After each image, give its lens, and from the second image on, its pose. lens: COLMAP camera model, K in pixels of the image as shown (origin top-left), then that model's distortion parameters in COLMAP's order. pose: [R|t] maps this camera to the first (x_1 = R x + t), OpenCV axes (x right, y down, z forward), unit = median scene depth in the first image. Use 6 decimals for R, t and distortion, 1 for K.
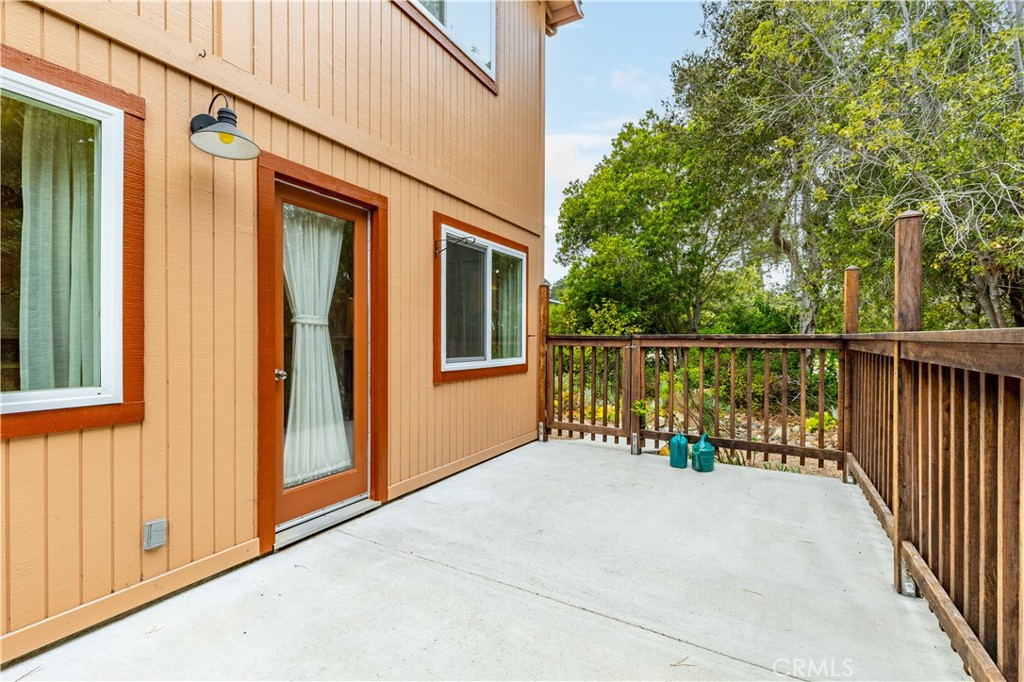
lens RADIAL K [[473.8, 0, 512.0], [0, 473.8, 341.0], [0, 0, 1]] dist [0.016519, 0.000195]
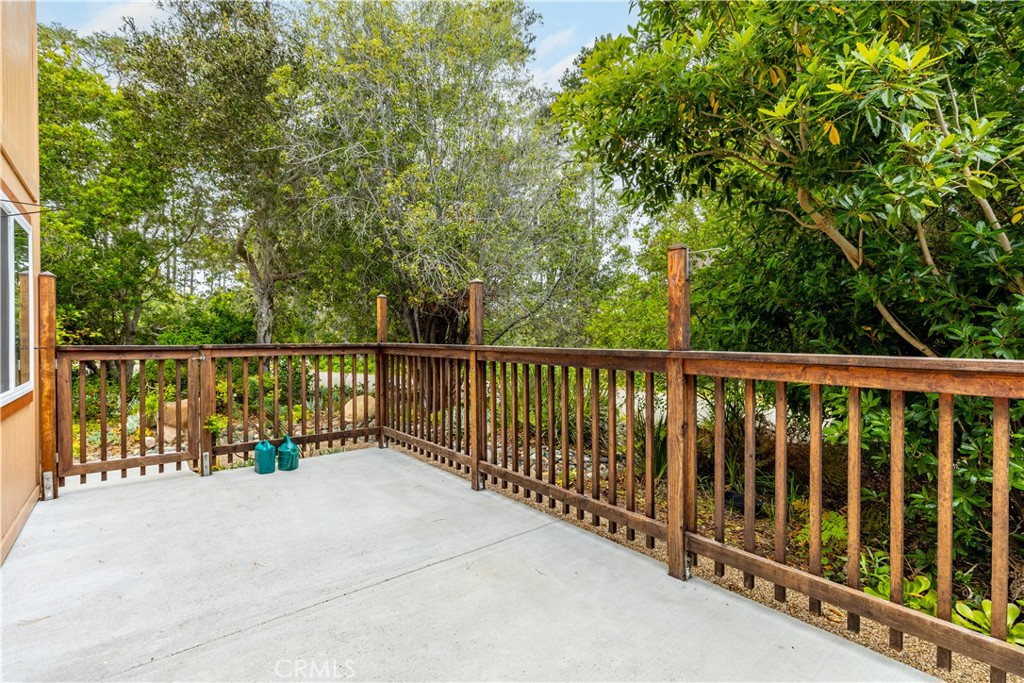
lens RADIAL K [[473.8, 0, 512.0], [0, 473.8, 341.5], [0, 0, 1]] dist [0.016519, 0.000195]
pose [[0.341771, -0.009956, 0.939731, -0.476762], [0.005402, 0.999948, 0.008629, -0.028310], [-0.939768, 0.002127, 0.341807, 0.157813]]
